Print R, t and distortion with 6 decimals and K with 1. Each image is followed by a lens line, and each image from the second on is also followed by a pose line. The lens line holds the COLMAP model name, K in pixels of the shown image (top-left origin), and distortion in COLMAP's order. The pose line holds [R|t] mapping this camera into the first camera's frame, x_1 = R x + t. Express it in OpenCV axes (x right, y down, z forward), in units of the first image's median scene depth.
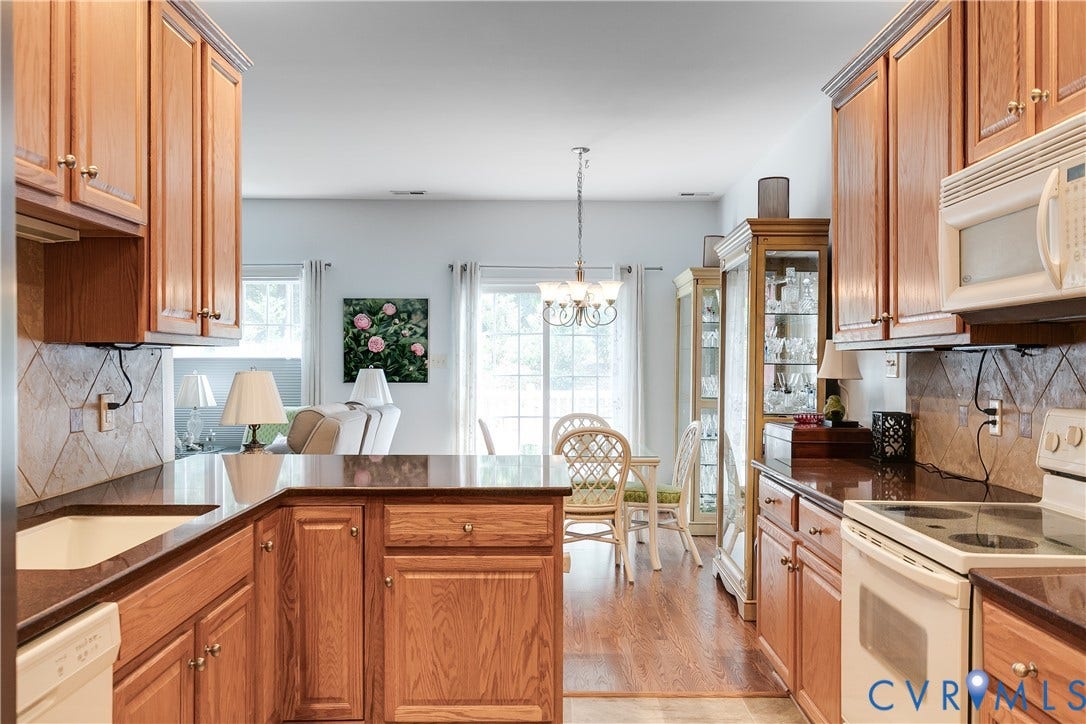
lens RADIAL K [[892.4, 0, 545.4], [0, 892.4, 361.8], [0, 0, 1]] dist [-0.011910, 0.001601]
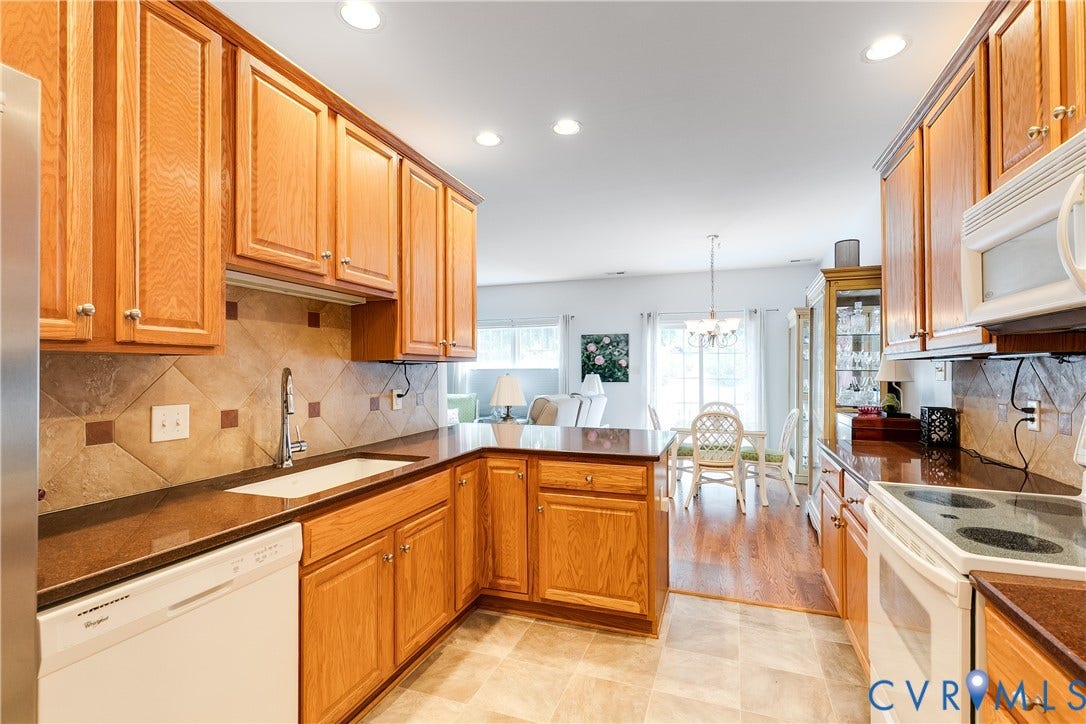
lens RADIAL K [[487.4, 0, 543.7], [0, 487.4, 366.3], [0, 0, 1]] dist [0.002859, -0.002428]
pose [[0.938696, -0.007882, -0.344656, 0.113434], [0.005150, 0.999948, -0.008840, 0.000291], [0.344707, 0.006523, 0.938687, 0.162393]]
